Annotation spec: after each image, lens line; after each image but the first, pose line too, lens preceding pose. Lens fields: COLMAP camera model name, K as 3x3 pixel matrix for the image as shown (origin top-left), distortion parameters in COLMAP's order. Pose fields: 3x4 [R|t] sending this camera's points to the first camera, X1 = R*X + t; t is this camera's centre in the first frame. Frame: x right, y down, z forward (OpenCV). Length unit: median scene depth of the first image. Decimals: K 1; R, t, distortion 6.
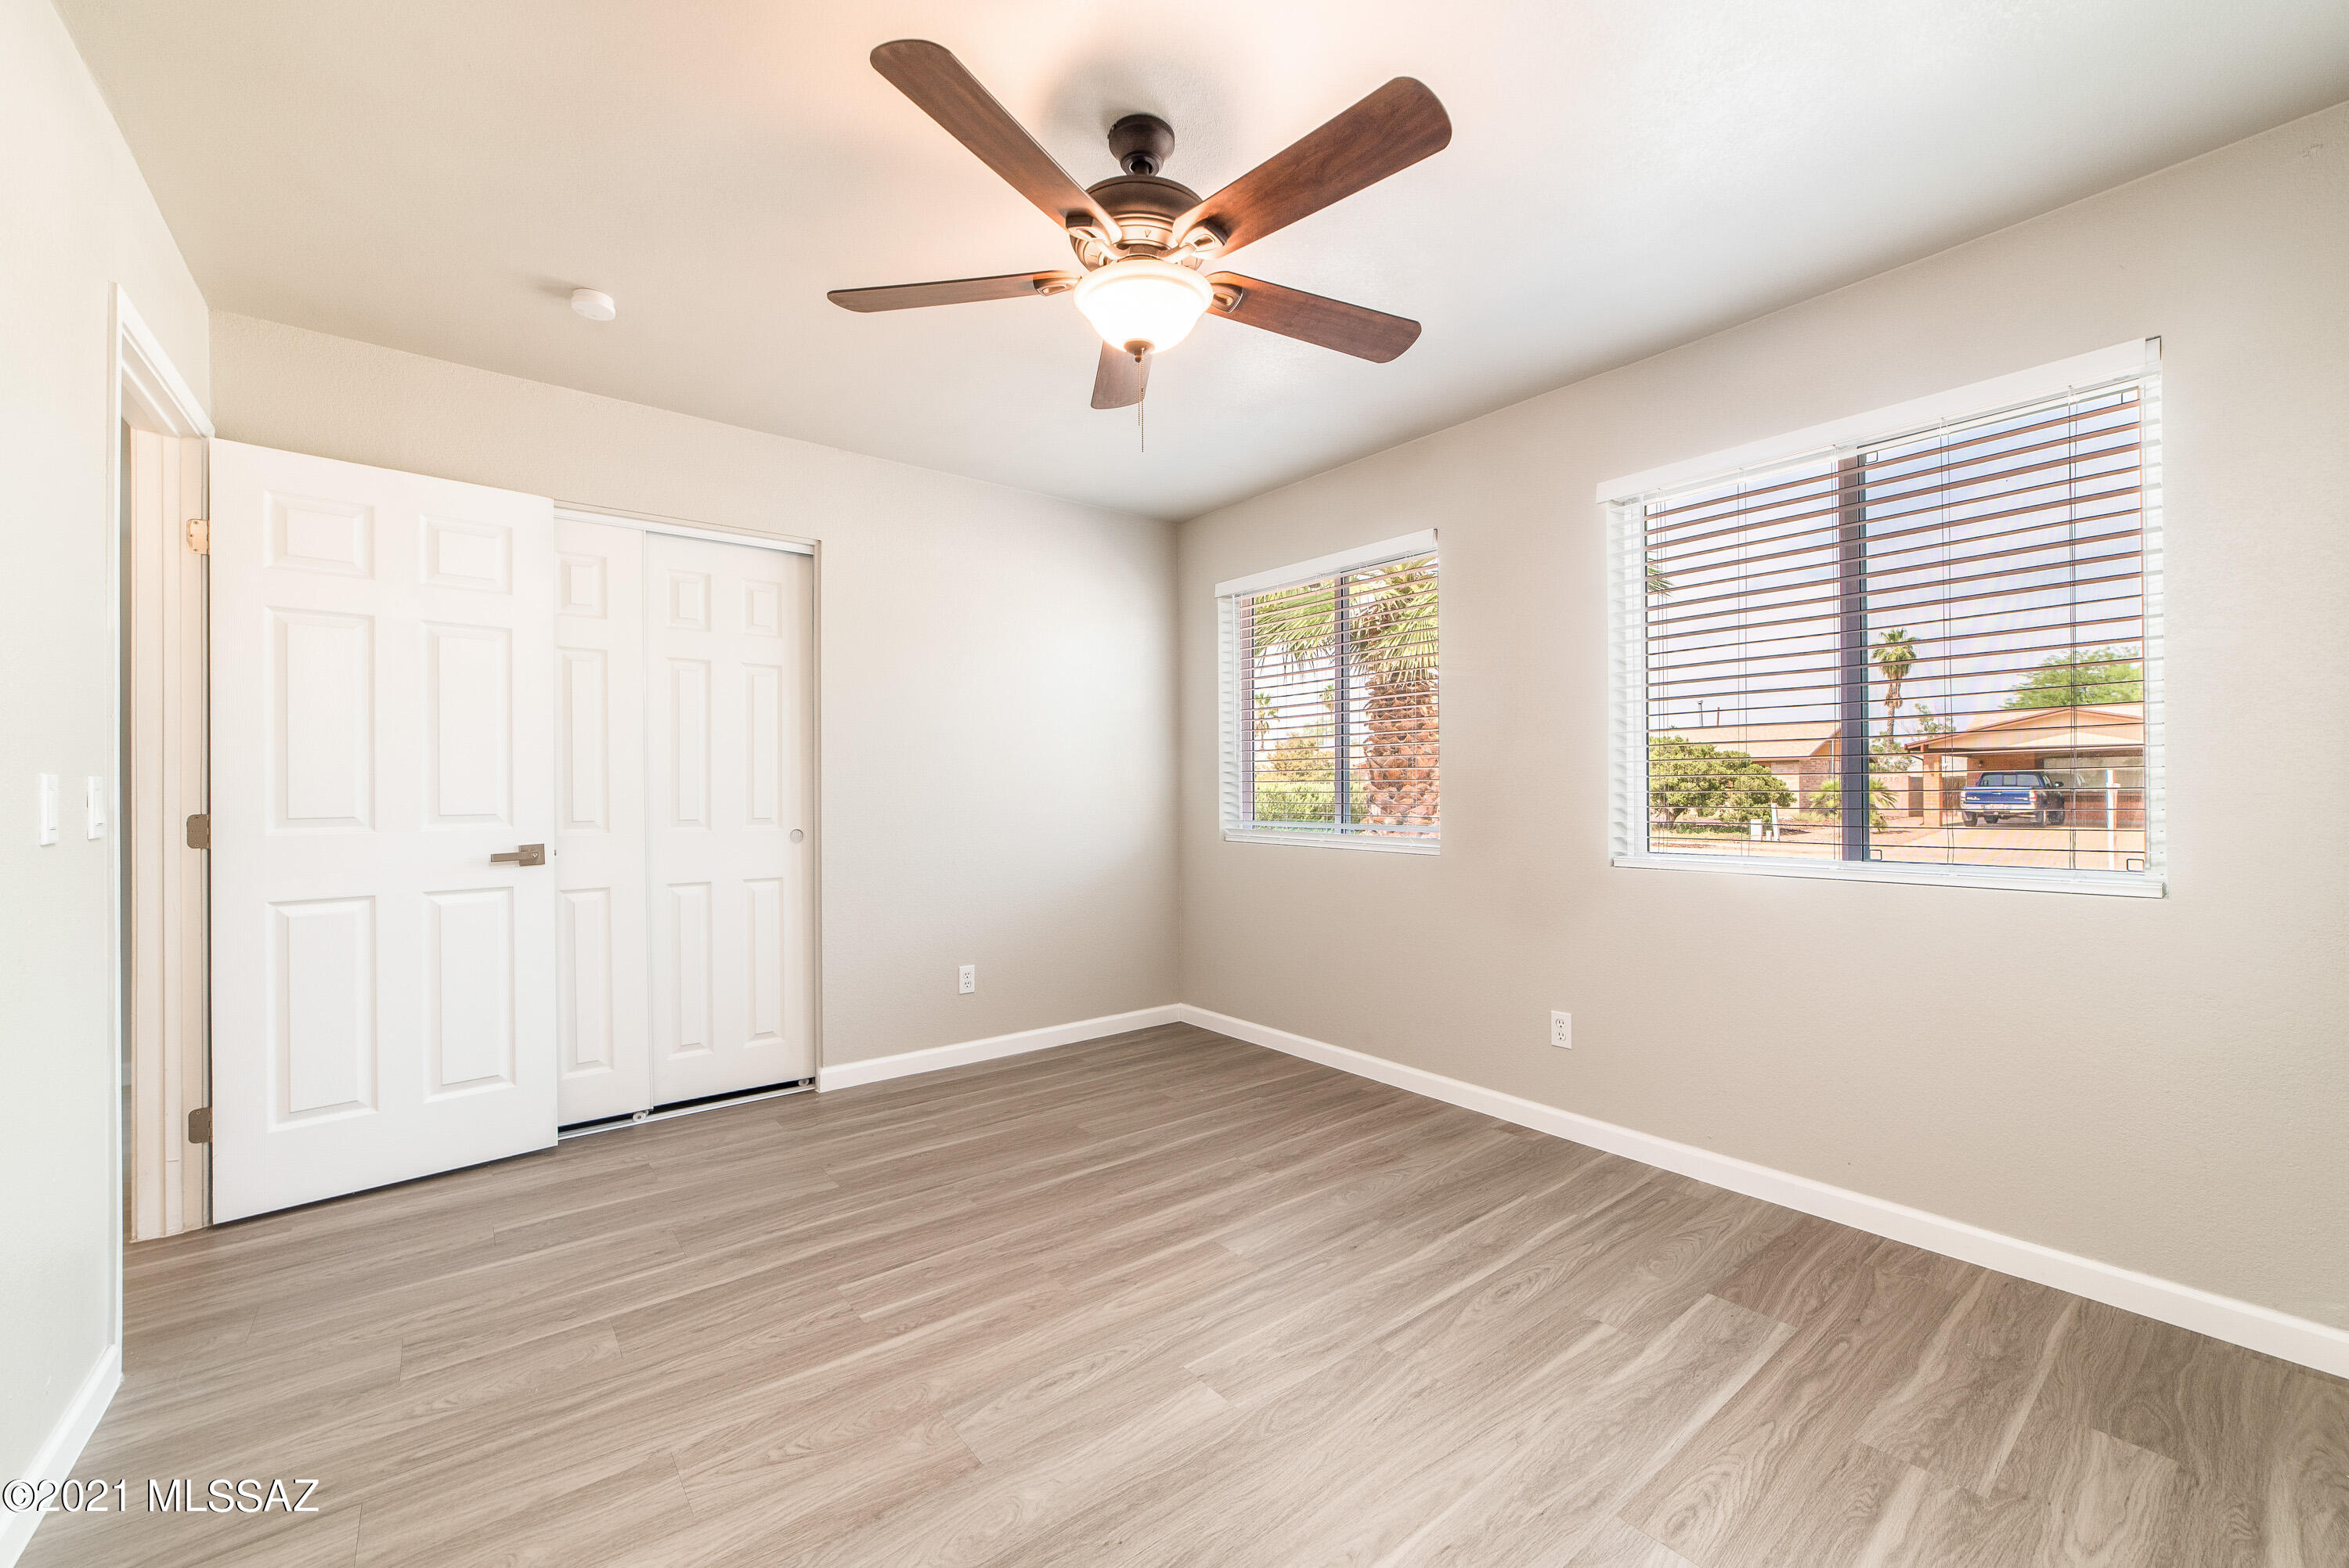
lens RADIAL K [[921.1, 0, 1167.7], [0, 921.1, 761.9], [0, 0, 1]] dist [-0.007741, 0.000573]
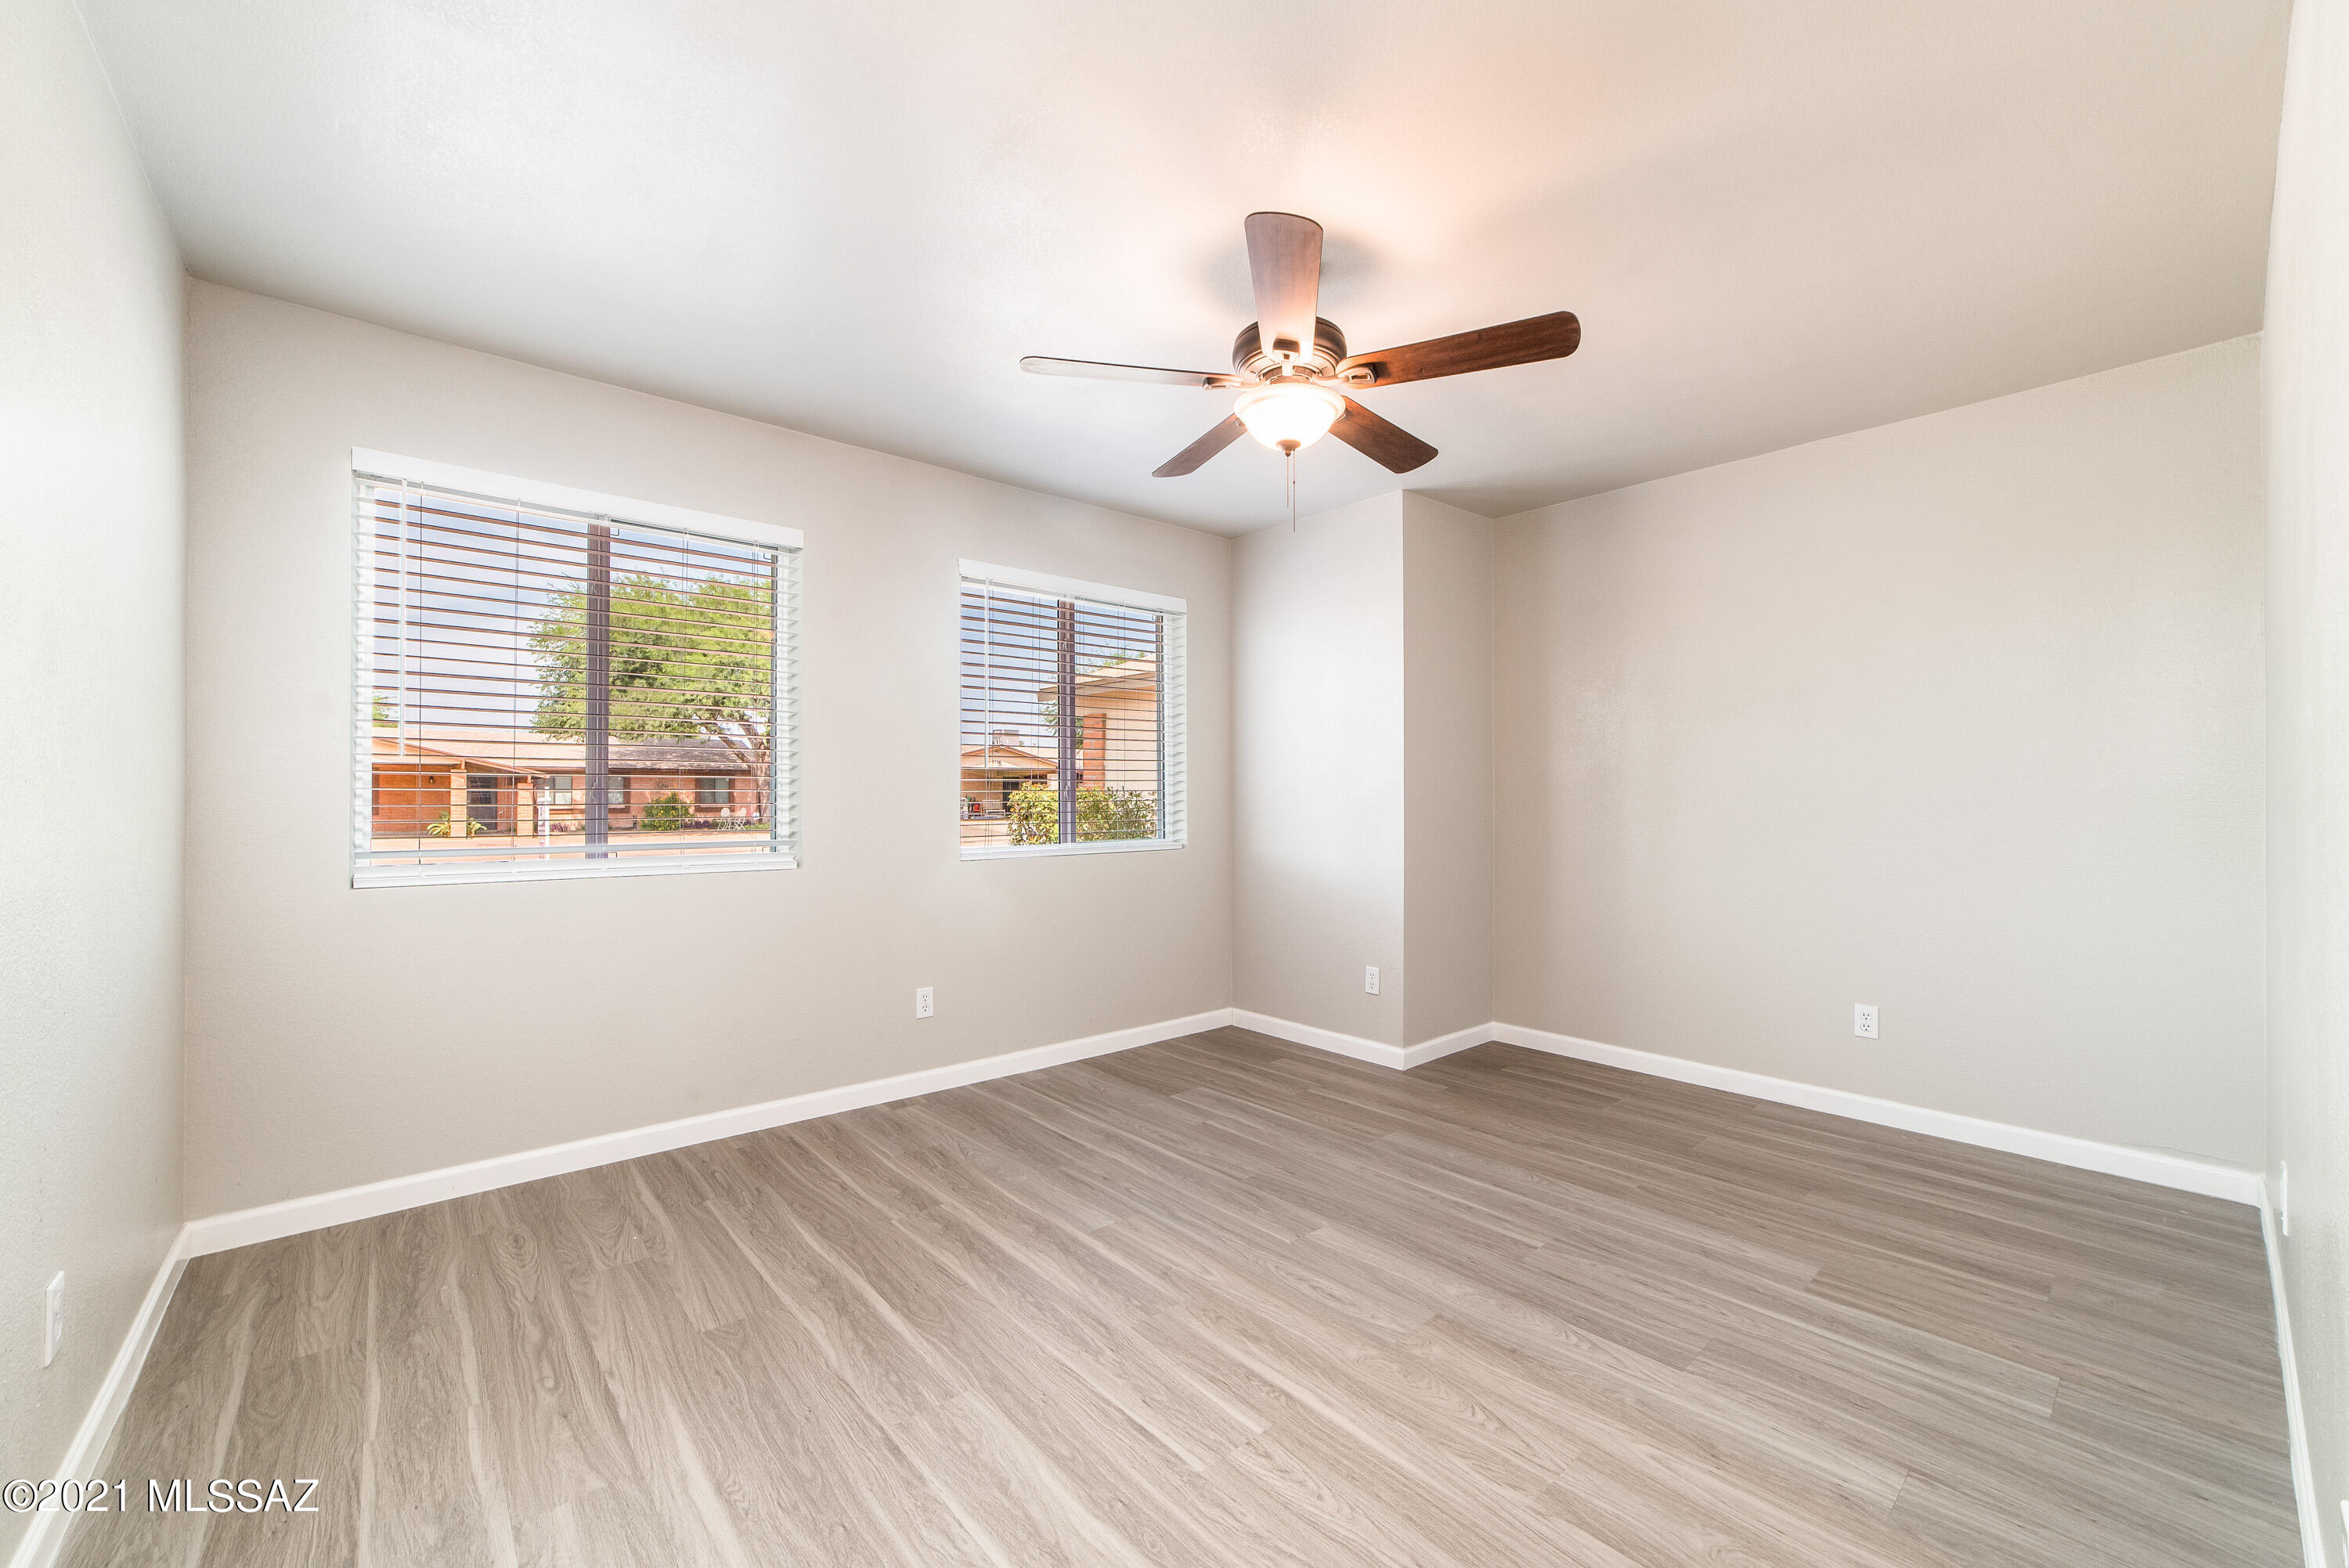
lens RADIAL K [[921.1, 0, 1167.7], [0, 921.1, 761.9], [0, 0, 1]] dist [-0.007741, 0.000573]
pose [[-0.054040, 0.050265, 0.997273, -0.920352], [-0.032042, 0.998131, -0.052045, 0.040262], [-0.998025, -0.034767, -0.052329, 0.895016]]
